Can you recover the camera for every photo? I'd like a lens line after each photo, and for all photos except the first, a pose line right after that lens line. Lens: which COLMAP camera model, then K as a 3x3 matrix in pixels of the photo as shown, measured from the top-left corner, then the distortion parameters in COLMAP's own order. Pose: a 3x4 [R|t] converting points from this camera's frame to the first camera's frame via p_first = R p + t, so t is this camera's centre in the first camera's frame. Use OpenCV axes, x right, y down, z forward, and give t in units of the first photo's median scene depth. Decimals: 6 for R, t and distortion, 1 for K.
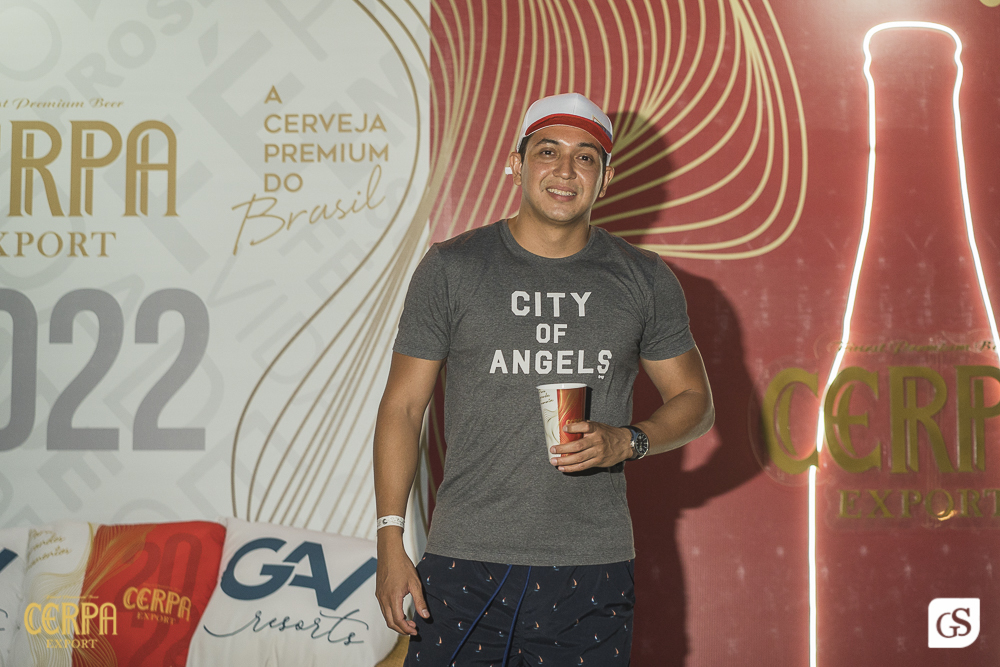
lens RADIAL K [[2490.6, 0, 485.8], [0, 2490.6, 331.4], [0, 0, 1]] dist [-0.038749, 0.000000]
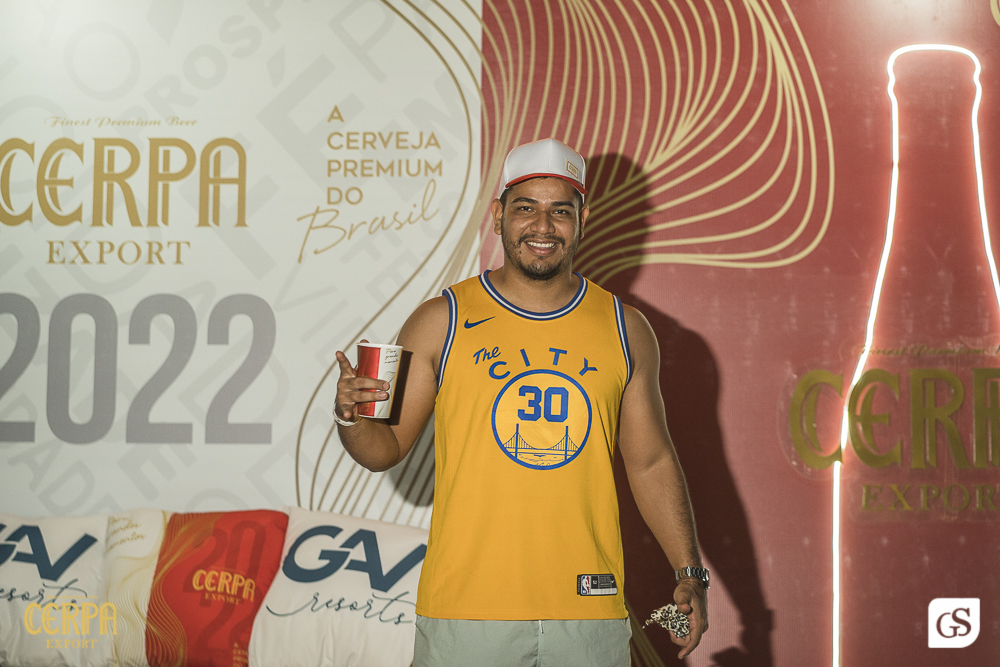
lens RADIAL K [[2490.6, 0, 481.1], [0, 2490.6, 348.2], [0, 0, 1]] dist [-0.038749, 0.000000]
pose [[0.998922, 0.003376, -0.046287, 0.027558], [-0.002853, 0.999931, 0.011370, -0.006235], [0.046322, -0.011225, 0.998863, -0.073280]]
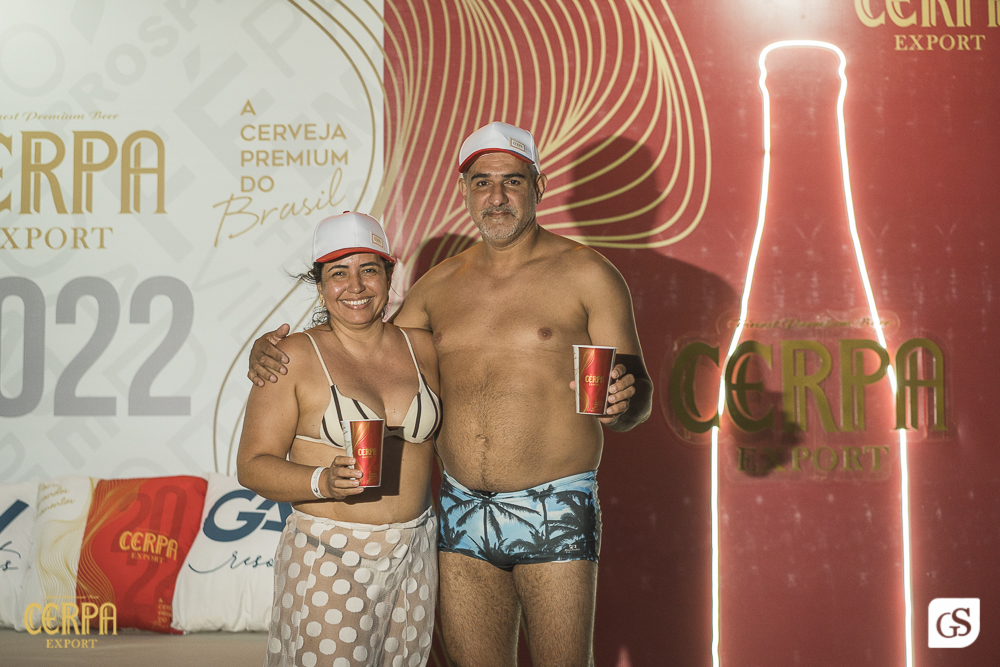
lens RADIAL K [[2490.6, 0, 481.7], [0, 2490.6, 337.8], [0, 0, 1]] dist [-0.038749, 0.000000]
pose [[0.999968, -0.004618, -0.006516, 0.030070], [0.004688, 0.999930, 0.010837, -0.000304], [0.006465, -0.010868, 0.999920, -0.155493]]
